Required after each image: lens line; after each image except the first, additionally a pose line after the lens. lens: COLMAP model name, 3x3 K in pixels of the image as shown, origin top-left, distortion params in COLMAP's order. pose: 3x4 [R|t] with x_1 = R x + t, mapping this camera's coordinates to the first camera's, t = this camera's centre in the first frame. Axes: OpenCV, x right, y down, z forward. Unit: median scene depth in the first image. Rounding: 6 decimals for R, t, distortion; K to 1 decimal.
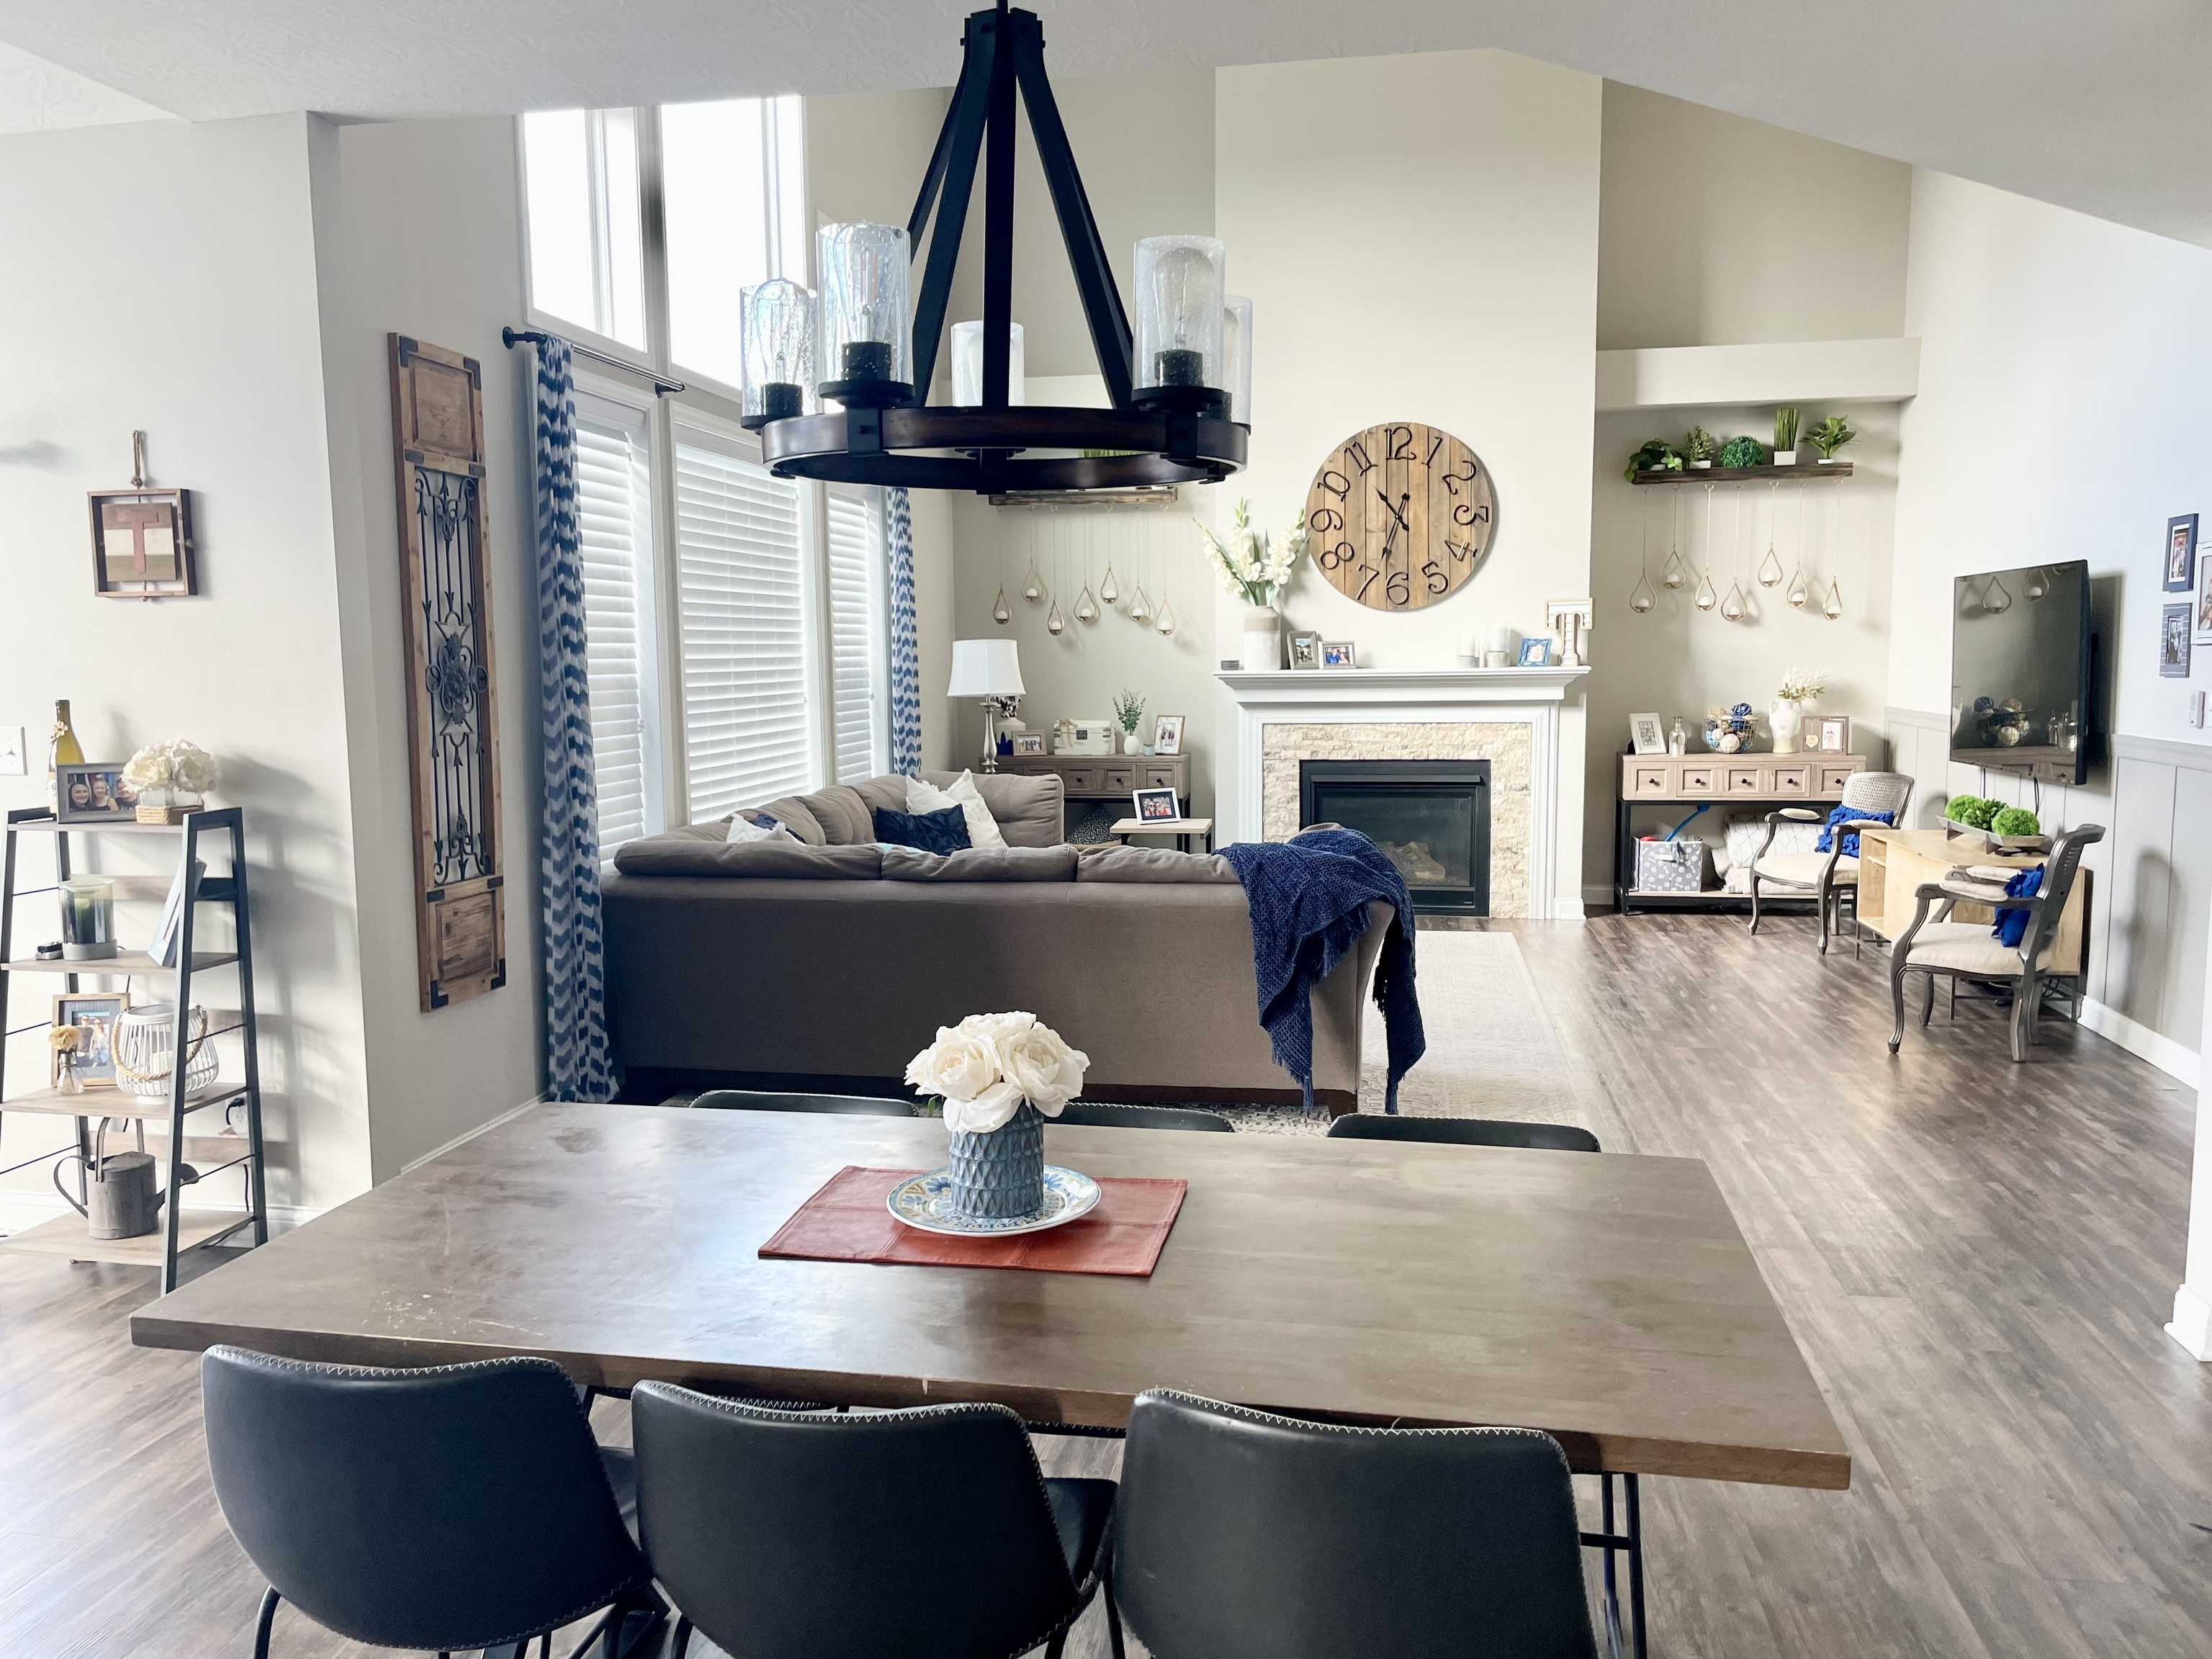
lens RADIAL K [[1675.4, 0, 1106.0], [0, 1675.4, 837.5], [0, 0, 1]] dist [0.082862, -0.104985]
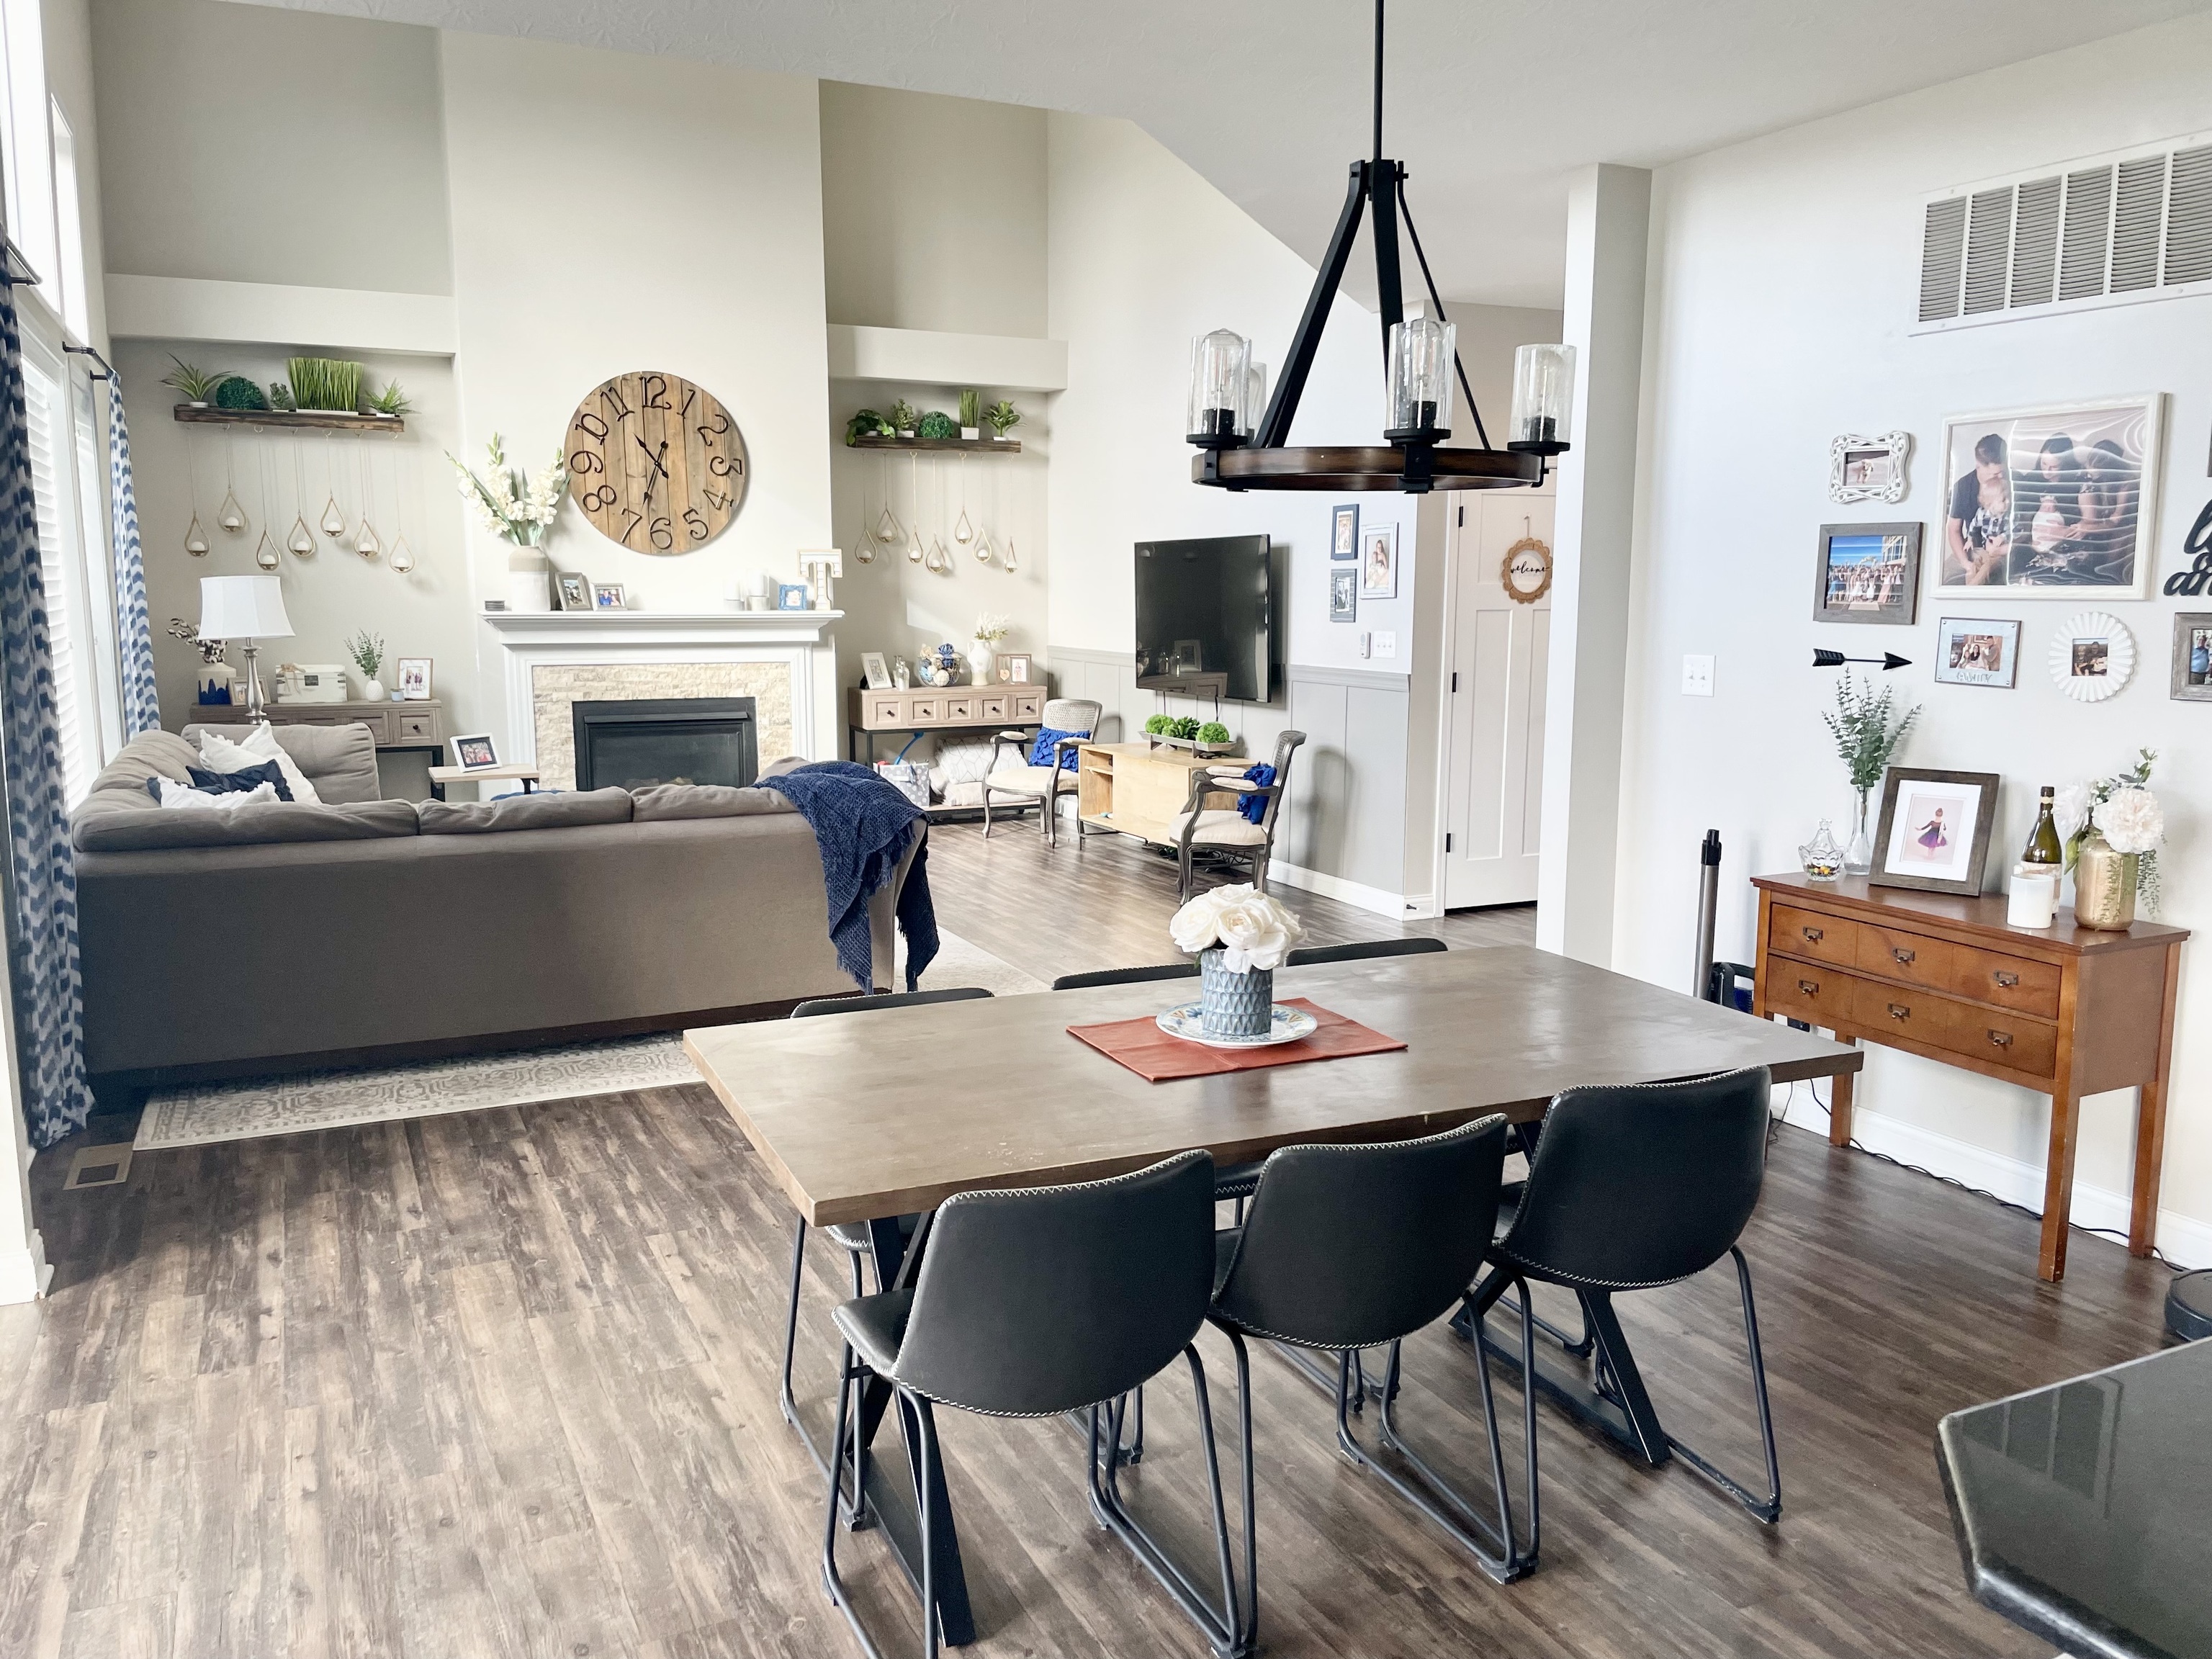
lens RADIAL K [[1675.4, 0, 1093.8], [0, 1675.4, 841.1], [0, 0, 1]] dist [0.082862, -0.104985]
pose [[0.813248, -0.077024, 0.576798, -0.226527], [0.054720, 0.996932, 0.055976, -0.002576], [-0.579339, -0.013960, 0.814967, -0.005038]]
